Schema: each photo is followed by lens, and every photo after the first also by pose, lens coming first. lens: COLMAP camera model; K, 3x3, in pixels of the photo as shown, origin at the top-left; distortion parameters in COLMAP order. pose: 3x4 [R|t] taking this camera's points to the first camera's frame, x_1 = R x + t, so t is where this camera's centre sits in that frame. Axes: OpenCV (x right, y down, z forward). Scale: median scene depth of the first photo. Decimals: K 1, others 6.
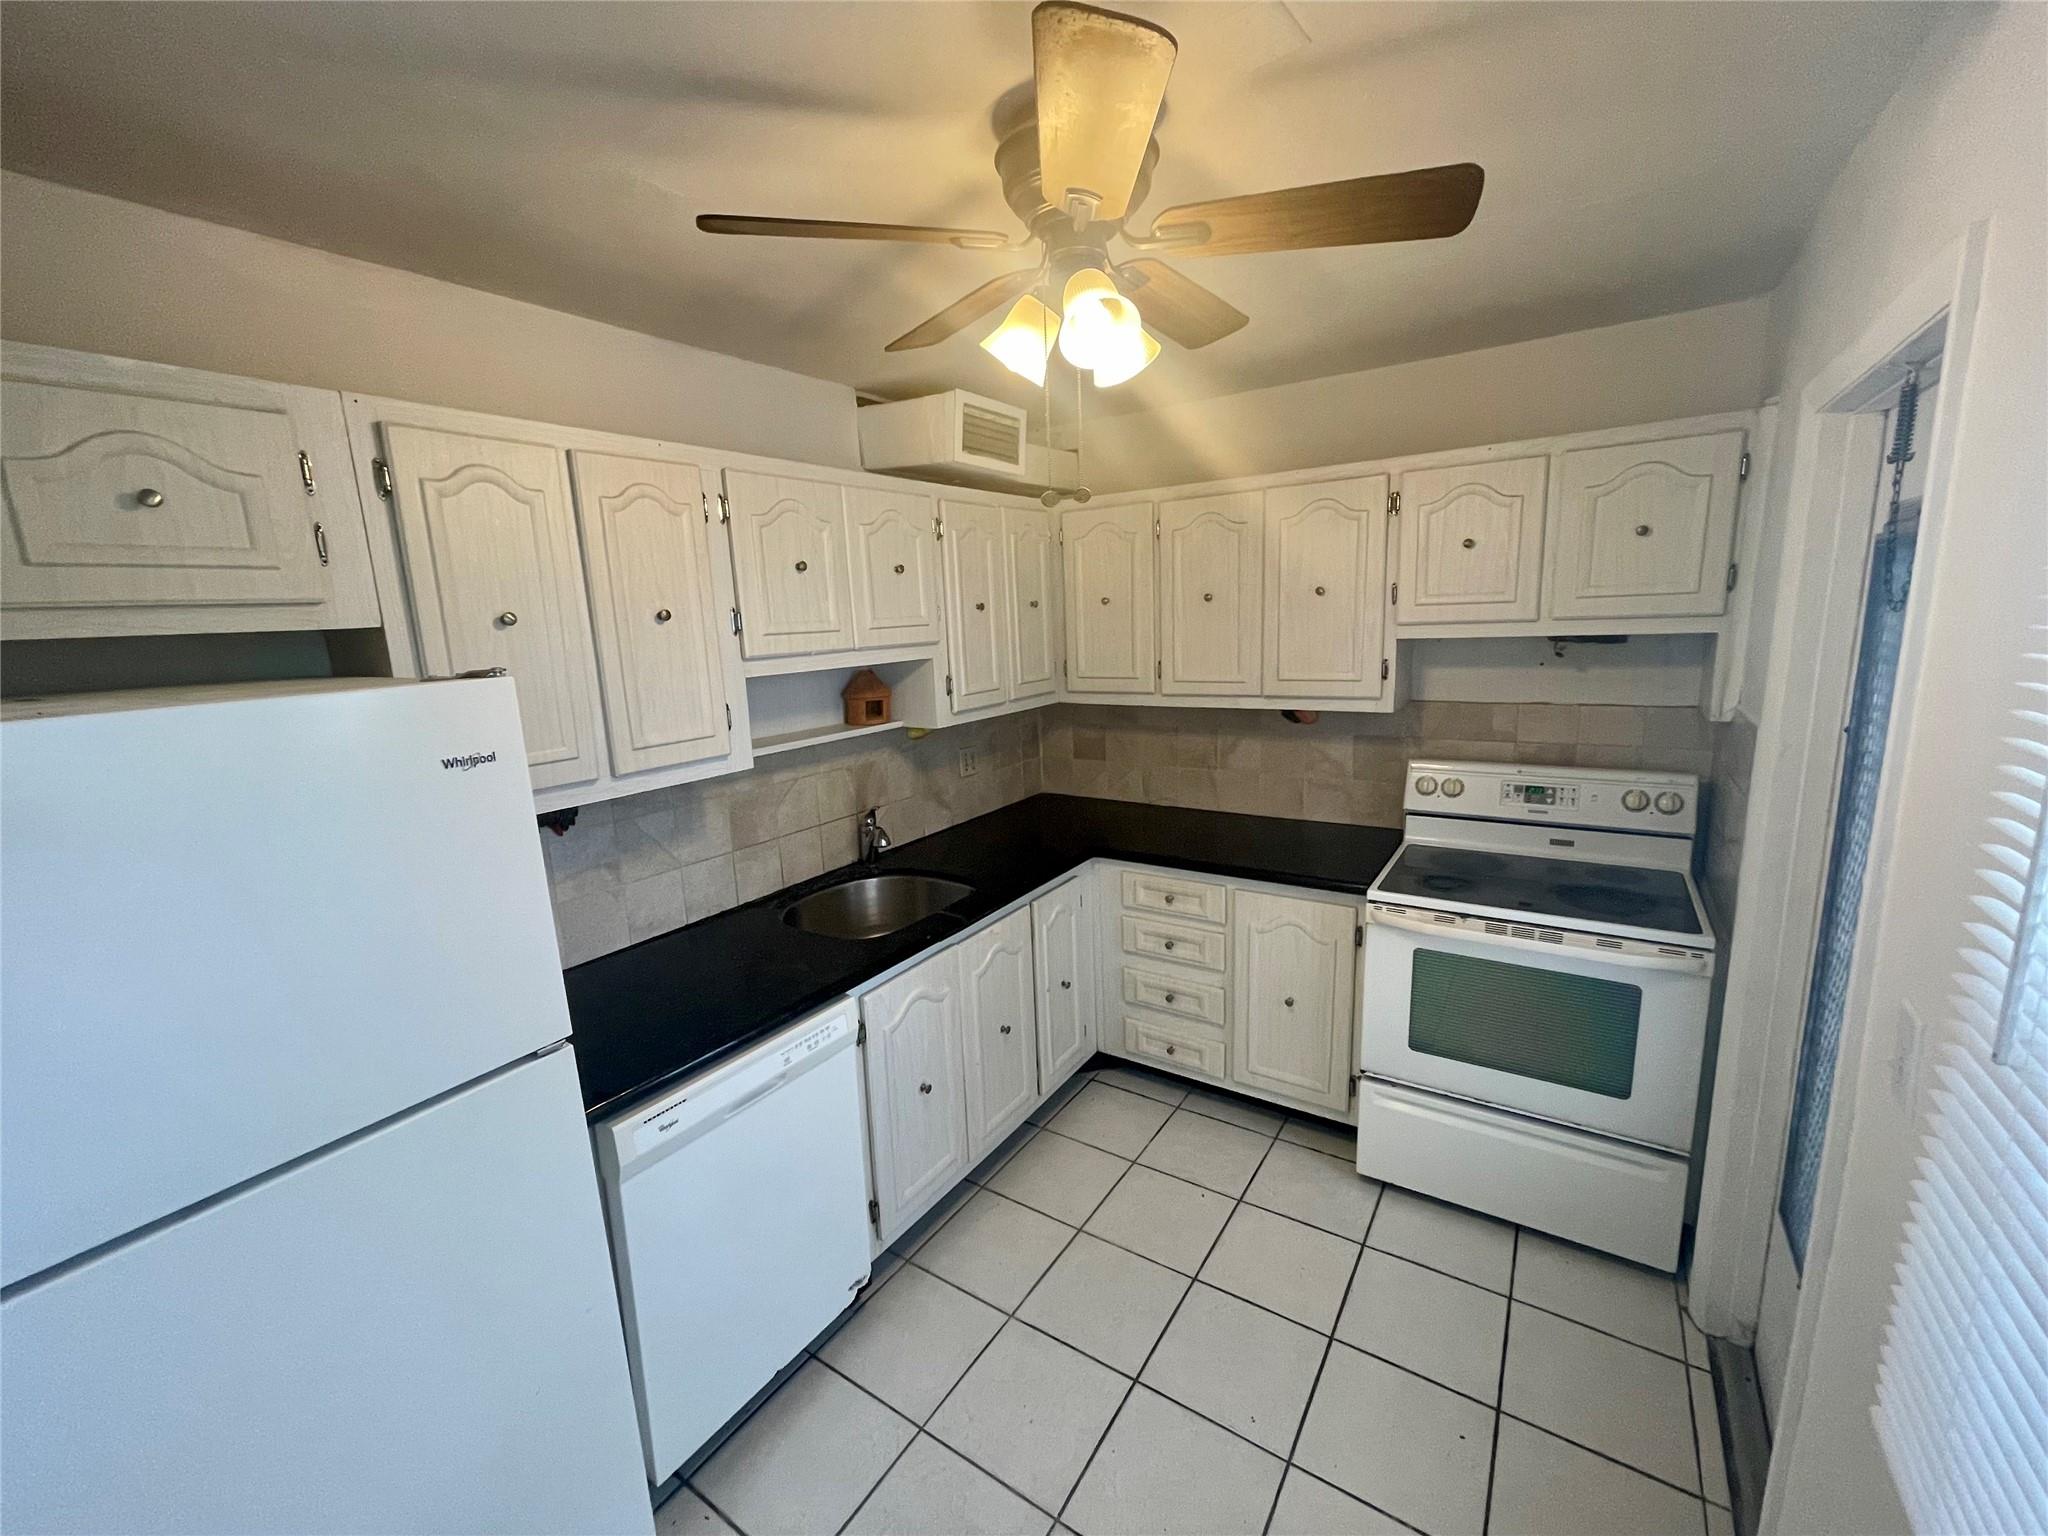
lens RADIAL K [[825.4, 0, 1018.8], [0, 825.4, 773.5], [0, 0, 1]] dist [-0.002797, 0.000073]
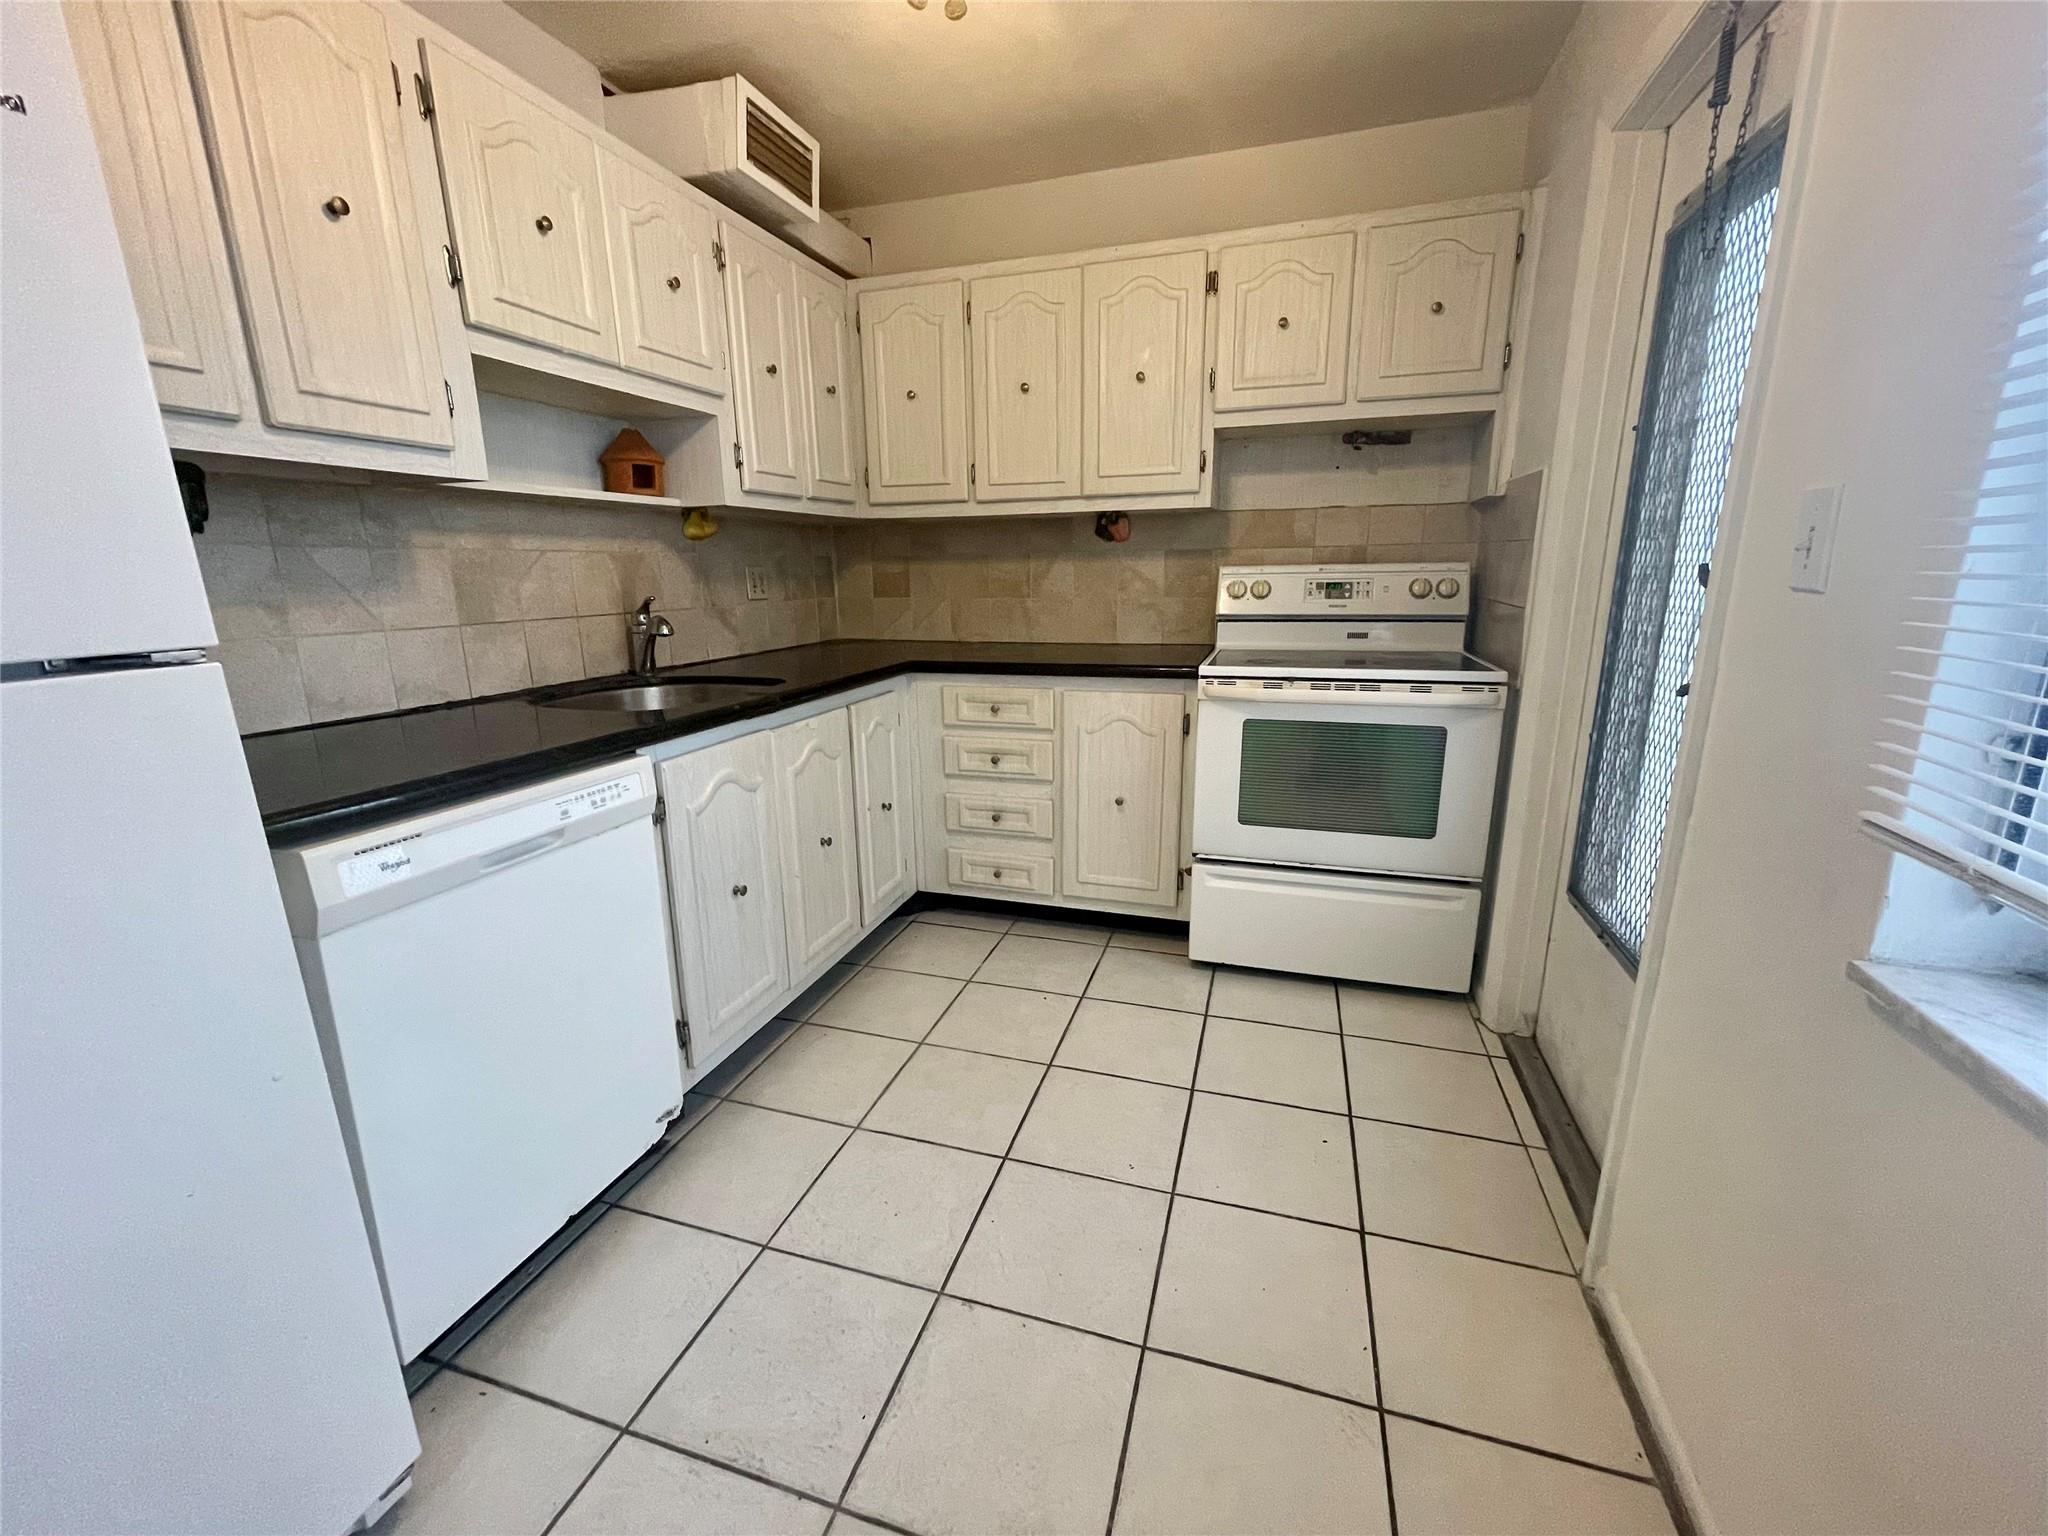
lens RADIAL K [[825.4, 0, 1017.0], [0, 825.4, 774.0], [0, 0, 1]] dist [-0.002797, 0.000073]
pose [[0.959587, -0.038205, 0.278806, -0.070792], [0.026632, 0.998624, 0.045180, 0.229636], [-0.280149, -0.035929, 0.959284, 0.114566]]
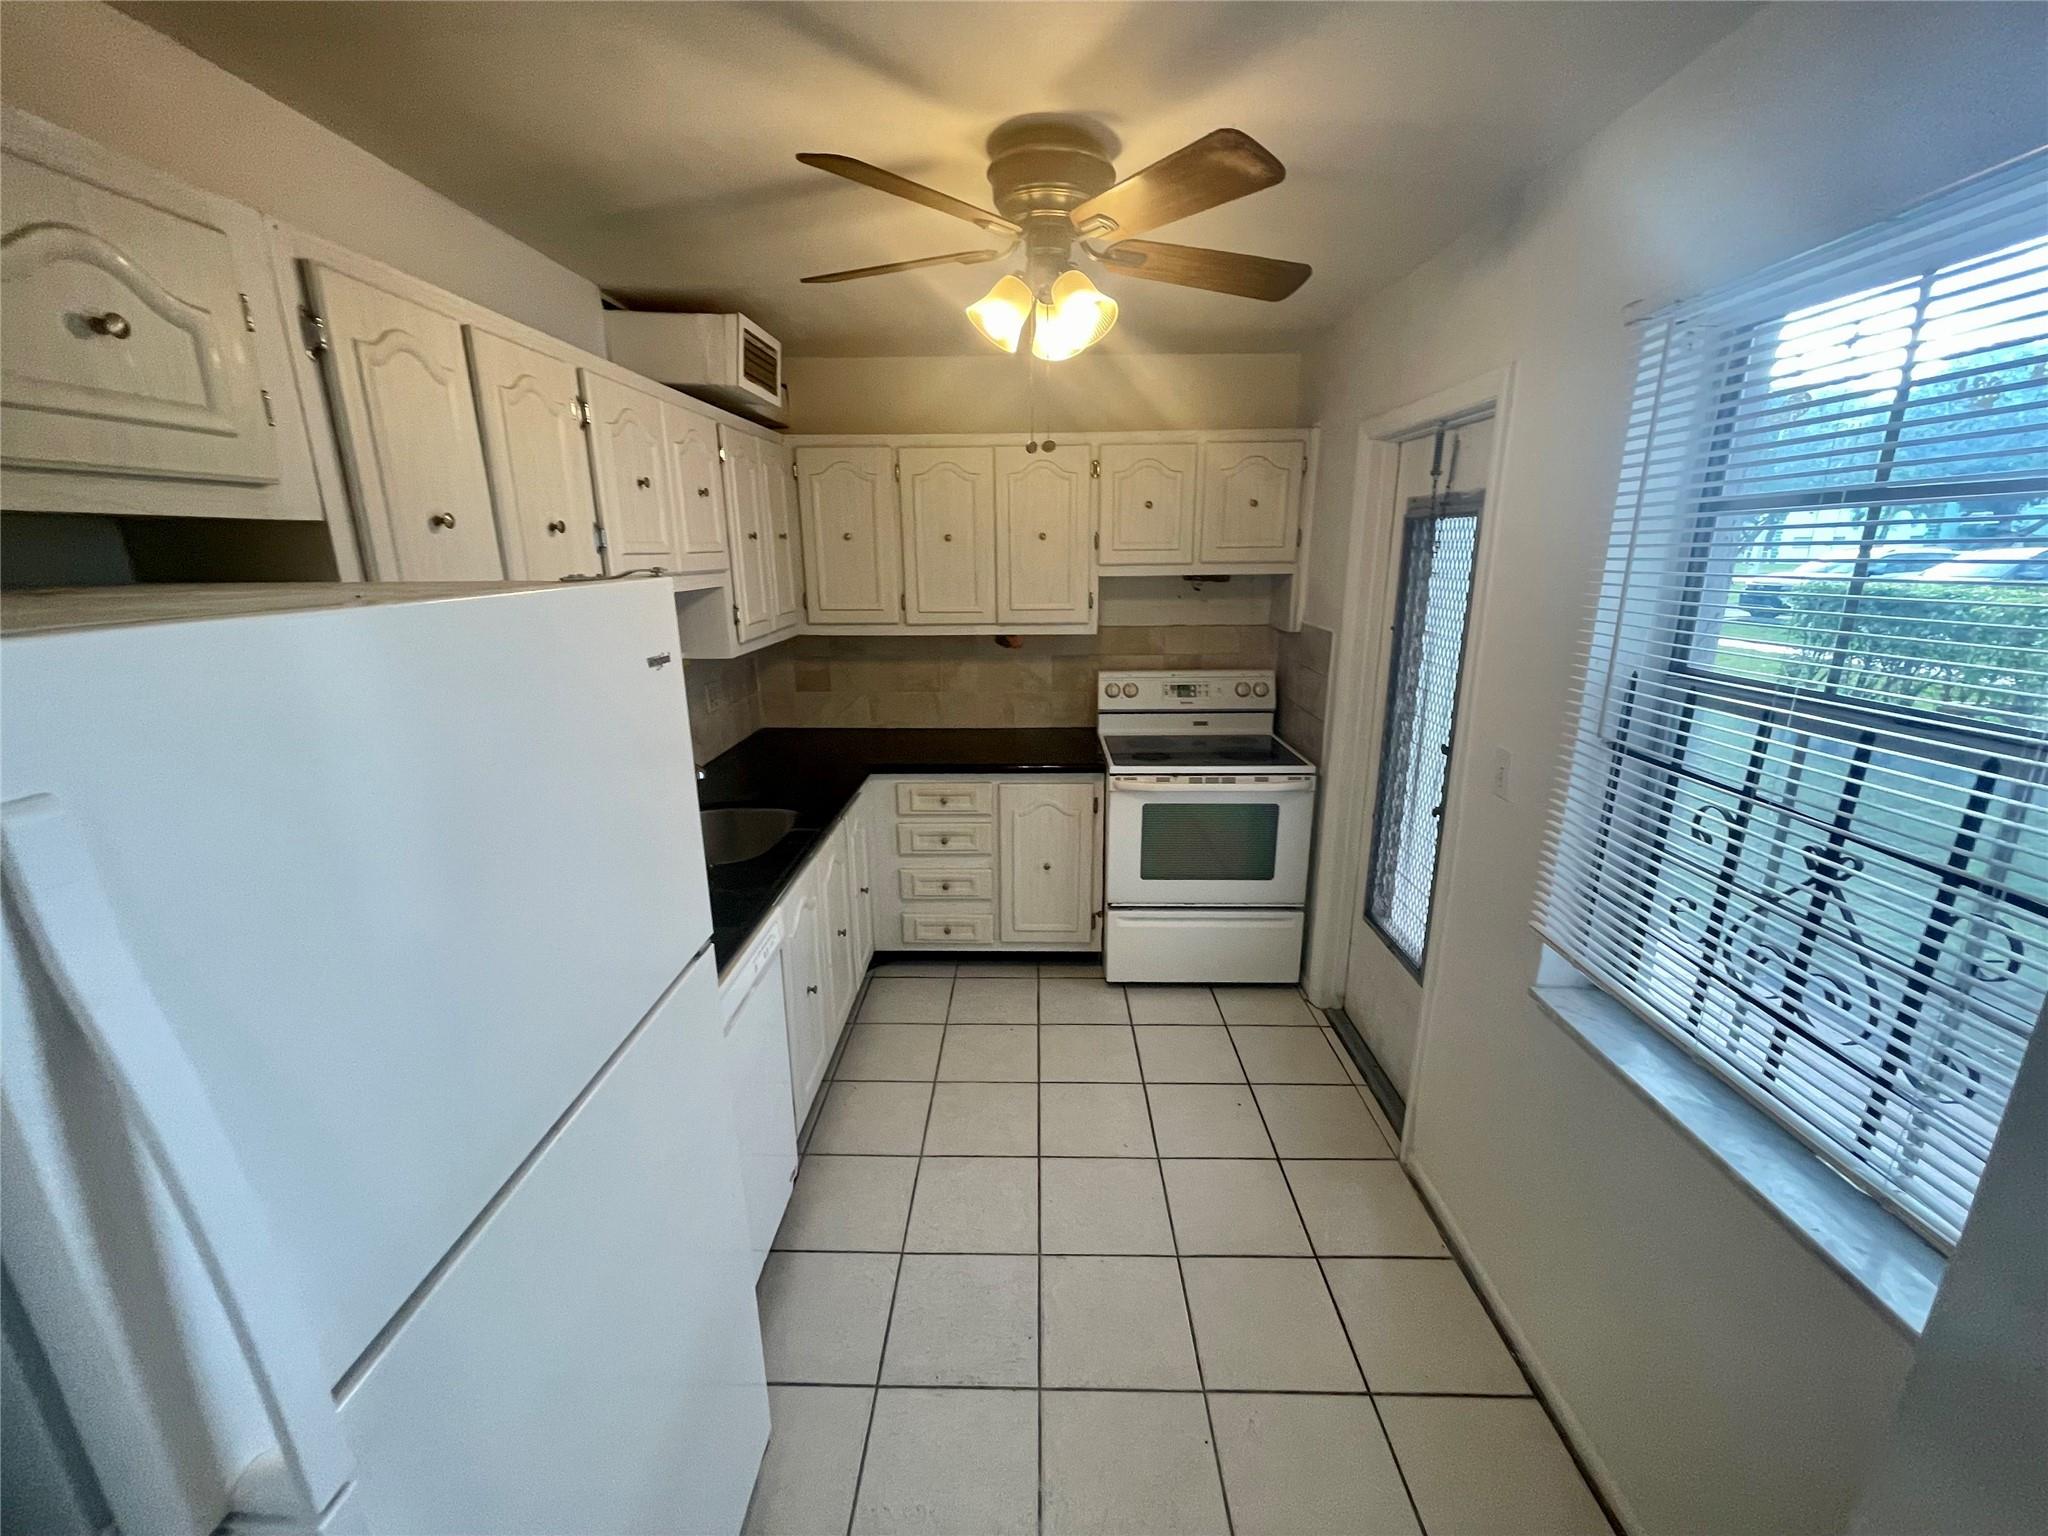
lens RADIAL K [[825.4, 0, 1016.4], [0, 825.4, 772.6], [0, 0, 1]] dist [-0.002797, 0.000073]
pose [[0.841243, -0.105683, 0.530228, -0.423738], [0.075210, 0.994049, 0.078804, 0.036427], [-0.535400, -0.026415, 0.844185, -0.037925]]
